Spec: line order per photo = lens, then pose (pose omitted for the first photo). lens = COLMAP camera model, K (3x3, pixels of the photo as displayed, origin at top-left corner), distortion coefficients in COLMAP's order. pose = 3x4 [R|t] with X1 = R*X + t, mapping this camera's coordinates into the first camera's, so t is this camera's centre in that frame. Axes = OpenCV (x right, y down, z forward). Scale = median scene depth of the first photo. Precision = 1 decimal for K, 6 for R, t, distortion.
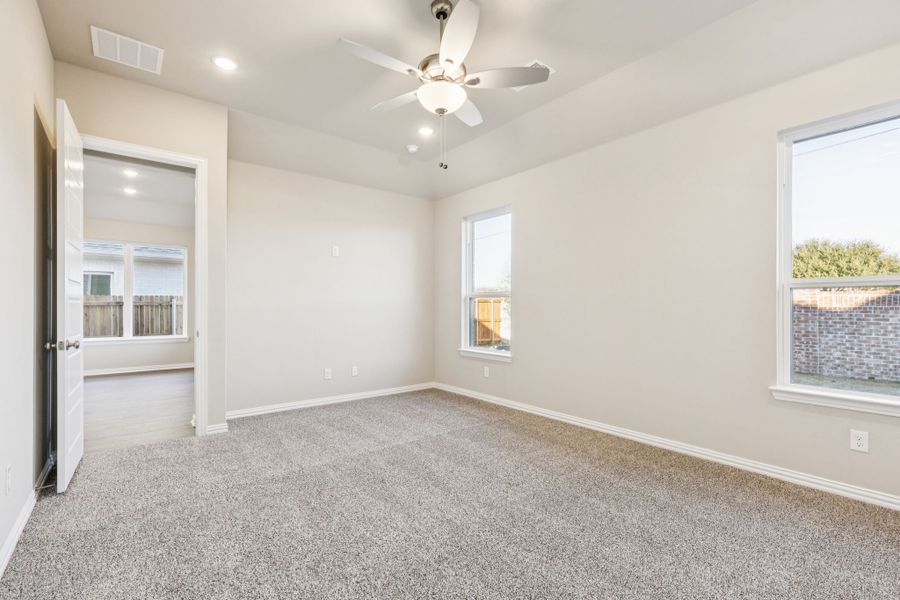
lens RADIAL K [[406.8, 0, 443.5], [0, 406.8, 302.9], [0, 0, 1]] dist [0.009297, -0.001245]
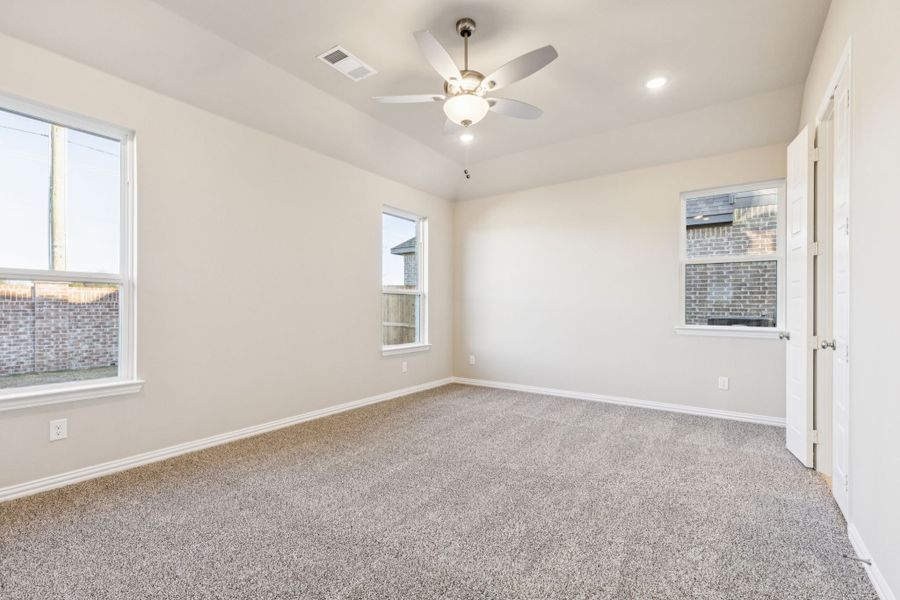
lens RADIAL K [[406.8, 0, 446.8], [0, 406.8, 303.4], [0, 0, 1]] dist [0.009297, -0.001245]
pose [[-0.285485, 0.002181, 0.958381, -0.809700], [-0.015424, 0.999857, -0.006870, 0.014242], [-0.958259, -0.016743, -0.285411, 1.067752]]
